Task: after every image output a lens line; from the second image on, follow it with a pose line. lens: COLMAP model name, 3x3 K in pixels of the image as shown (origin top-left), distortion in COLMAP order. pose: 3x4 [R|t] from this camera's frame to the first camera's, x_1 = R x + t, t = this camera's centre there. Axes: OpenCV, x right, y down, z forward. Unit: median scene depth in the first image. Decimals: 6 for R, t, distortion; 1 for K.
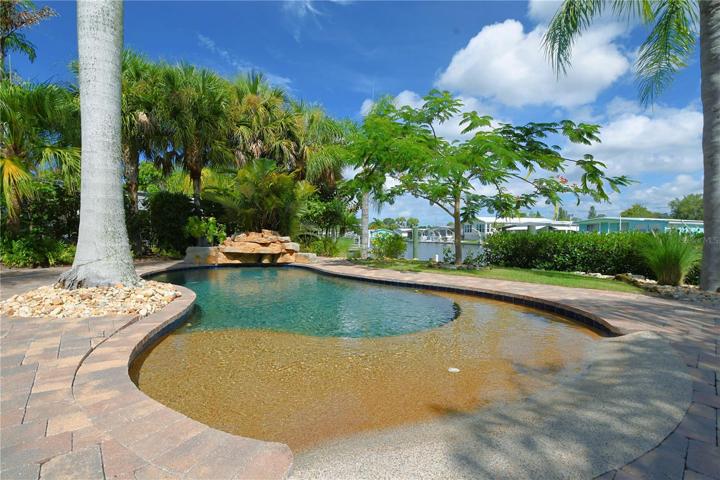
lens RADIAL K [[317.7, 0, 360.0], [0, 317.7, 240.0], [0, 0, 1]] dist [0.023469, -0.027006]
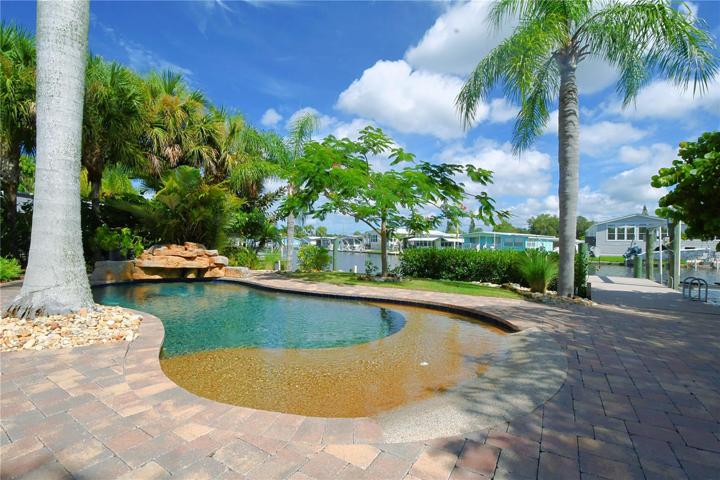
lens RADIAL K [[317.7, 0, 360.0], [0, 317.7, 240.0], [0, 0, 1]] dist [0.023469, -0.027006]
pose [[0.956912, 0.017235, 0.289866, -0.093118], [-0.010581, 0.999644, -0.024506, -0.022786], [-0.290185, 0.020383, 0.956754, -0.060916]]
